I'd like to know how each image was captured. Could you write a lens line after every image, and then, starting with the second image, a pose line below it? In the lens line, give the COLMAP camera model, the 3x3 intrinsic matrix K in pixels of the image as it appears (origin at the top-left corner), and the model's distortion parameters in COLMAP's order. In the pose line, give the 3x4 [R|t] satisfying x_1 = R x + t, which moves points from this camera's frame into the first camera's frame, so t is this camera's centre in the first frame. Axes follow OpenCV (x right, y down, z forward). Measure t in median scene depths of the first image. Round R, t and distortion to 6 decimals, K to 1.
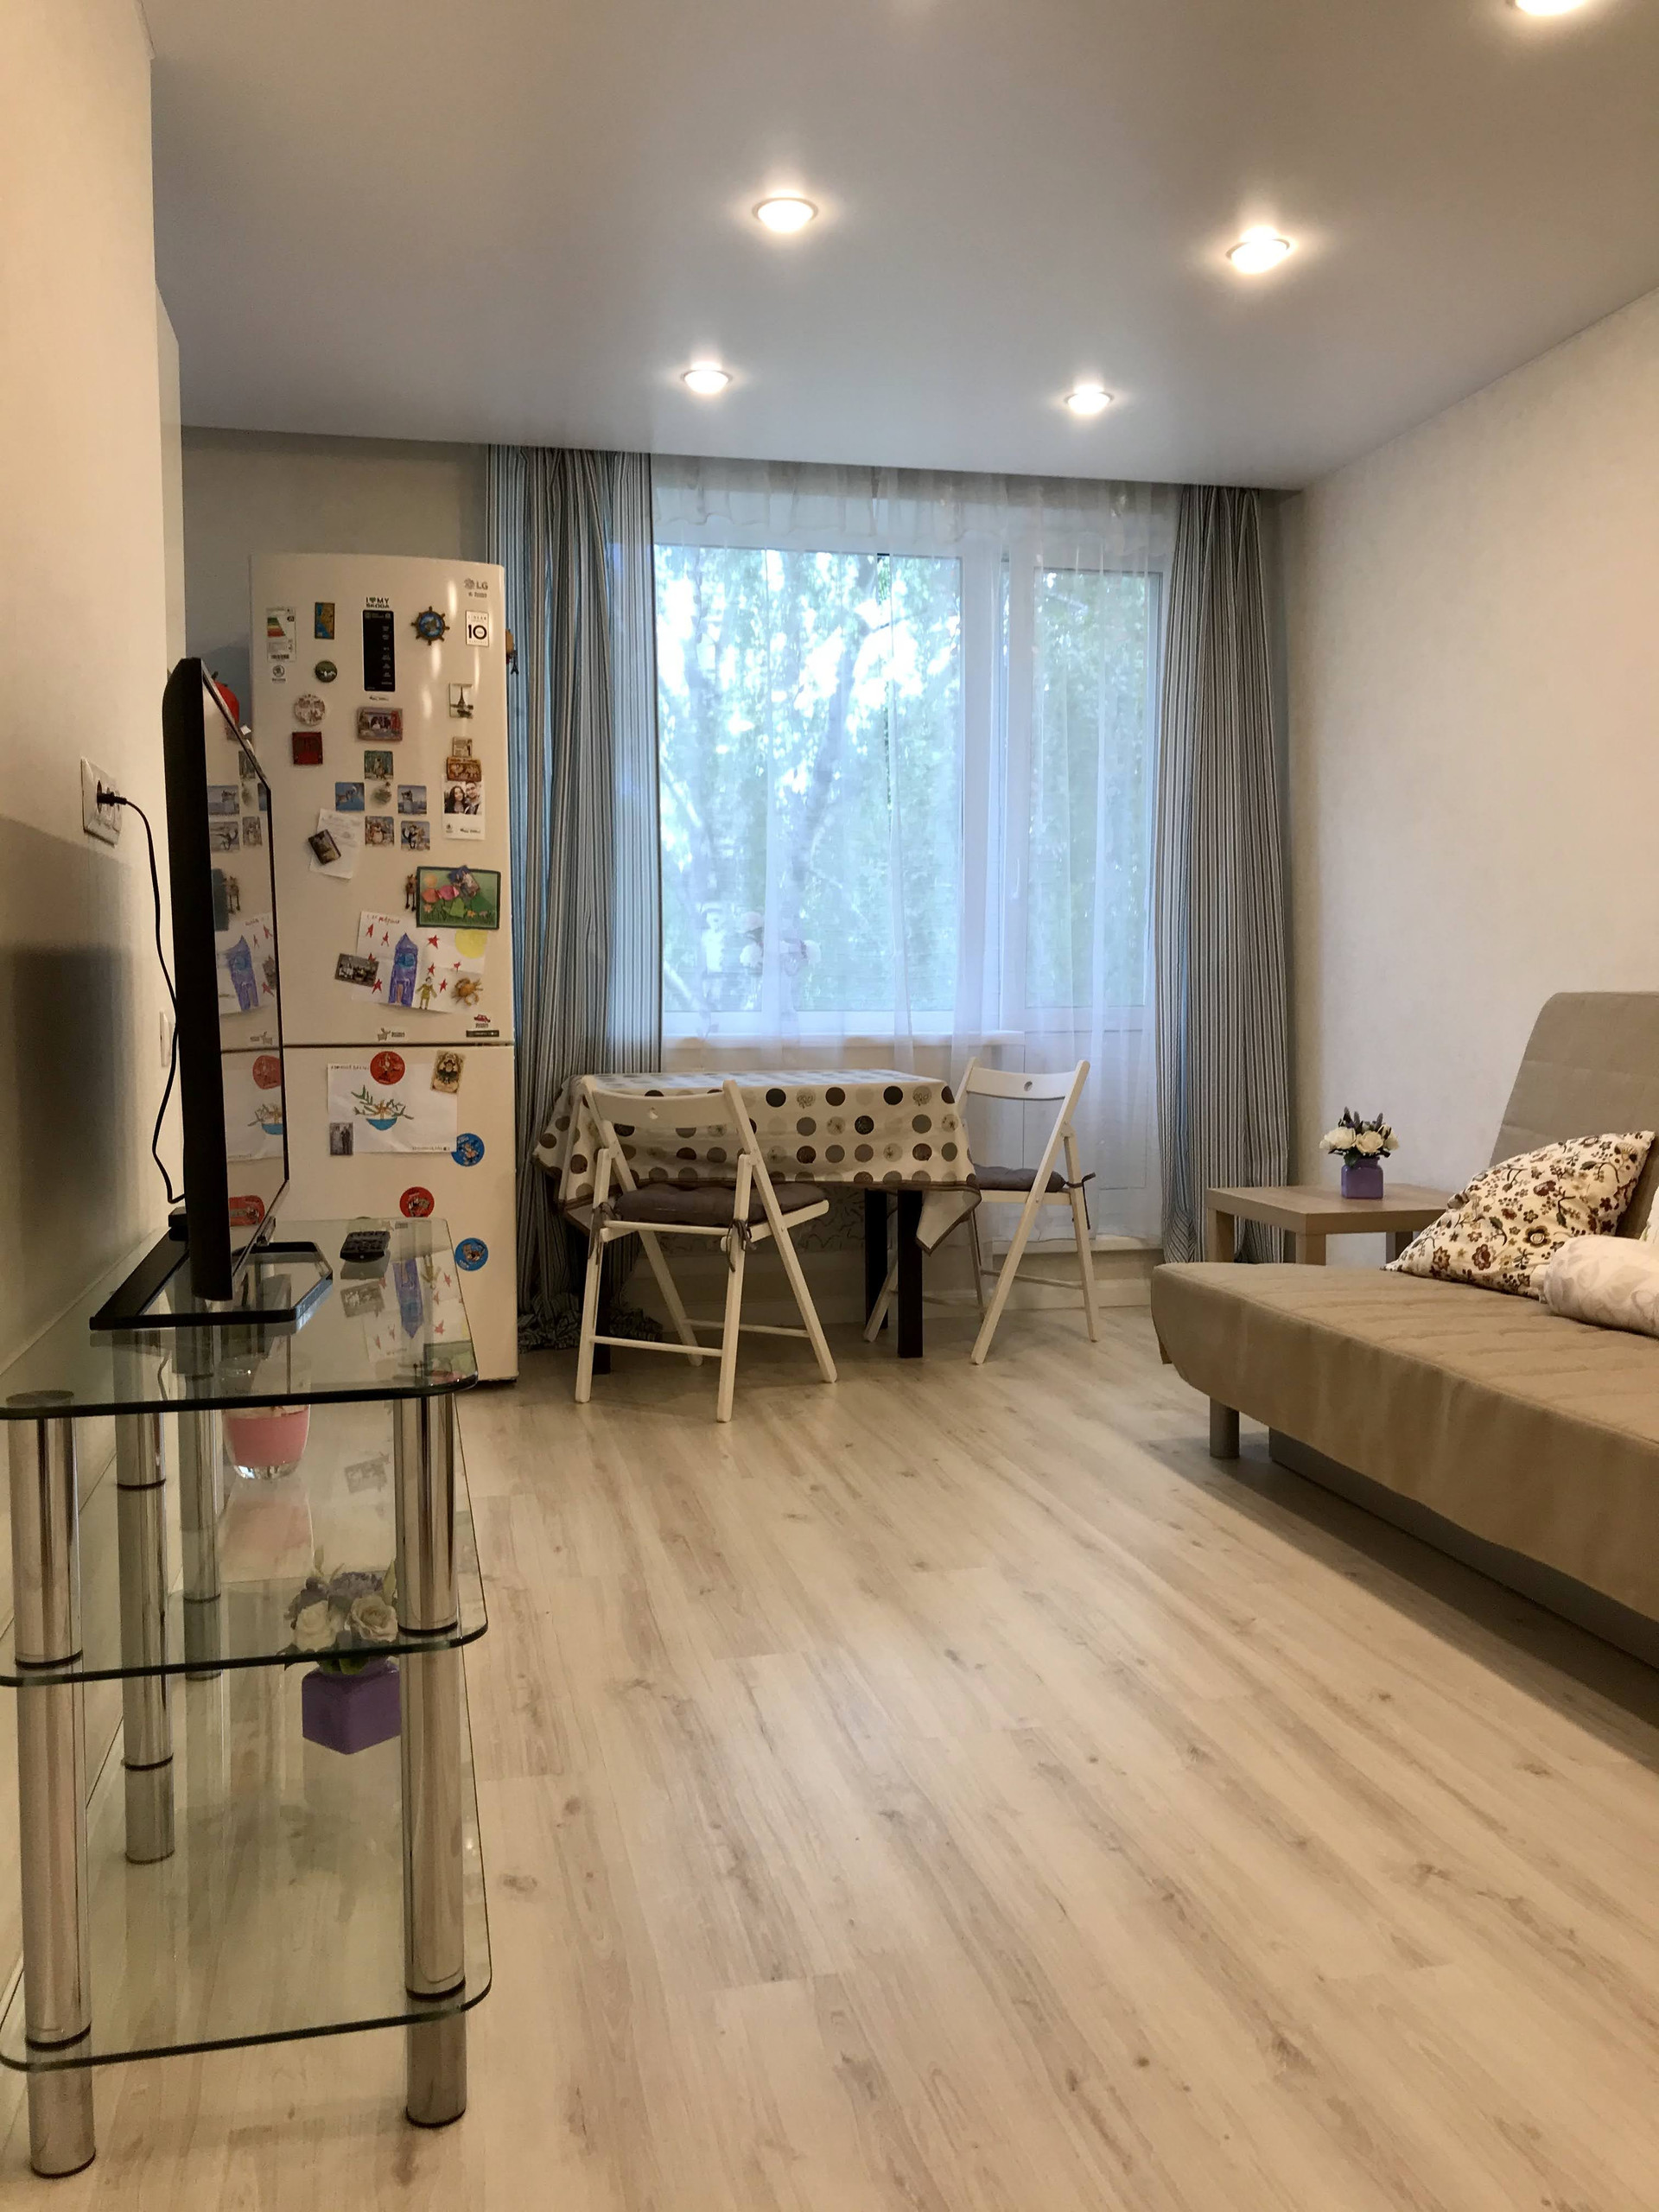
lens RADIAL K [[1792.5, 0, 829.5], [0, 1792.5, 1106.0], [0, 0, 1]] dist [0.077344, -0.158788]
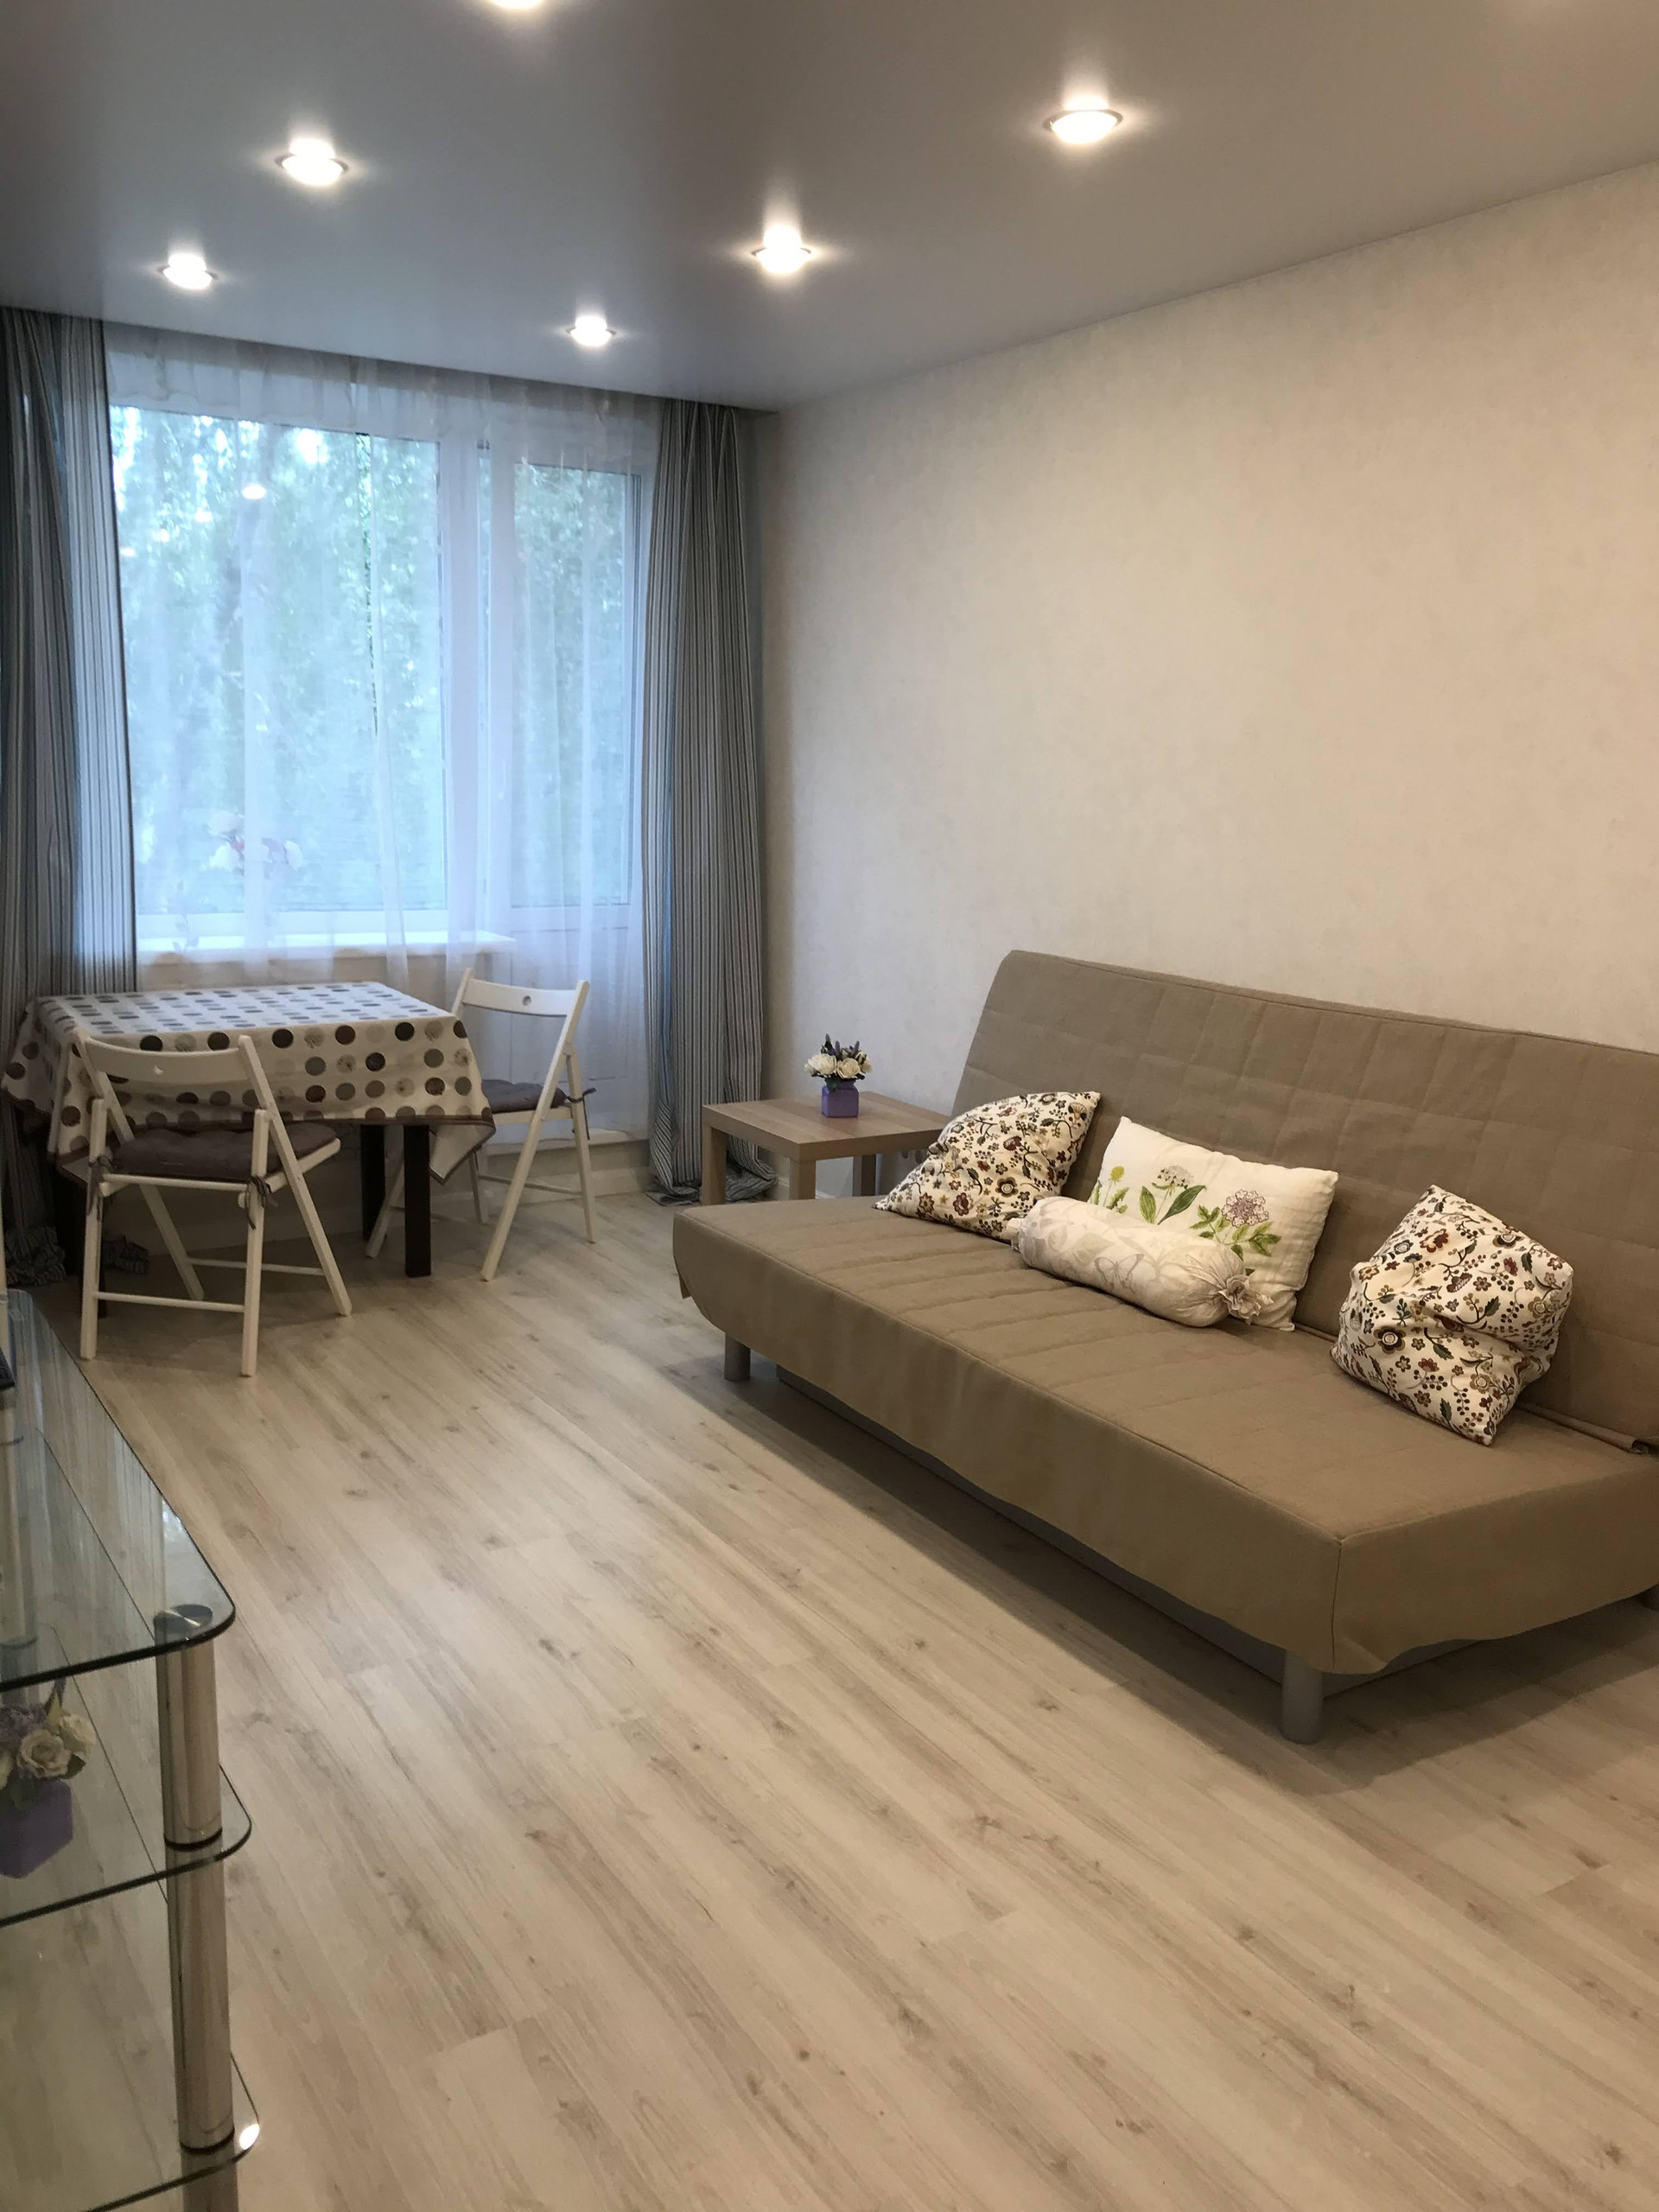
lens RADIAL K [[1799.2, 0, 829.5], [0, 1799.2, 1106.0], [0, 0, 1]] dist [0.005333, -0.004031]
pose [[0.942720, -0.035652, 0.331674, -0.093662], [-0.012381, 0.989848, 0.141589, -0.137458], [-0.333355, -0.137586, 0.932708, -0.029457]]
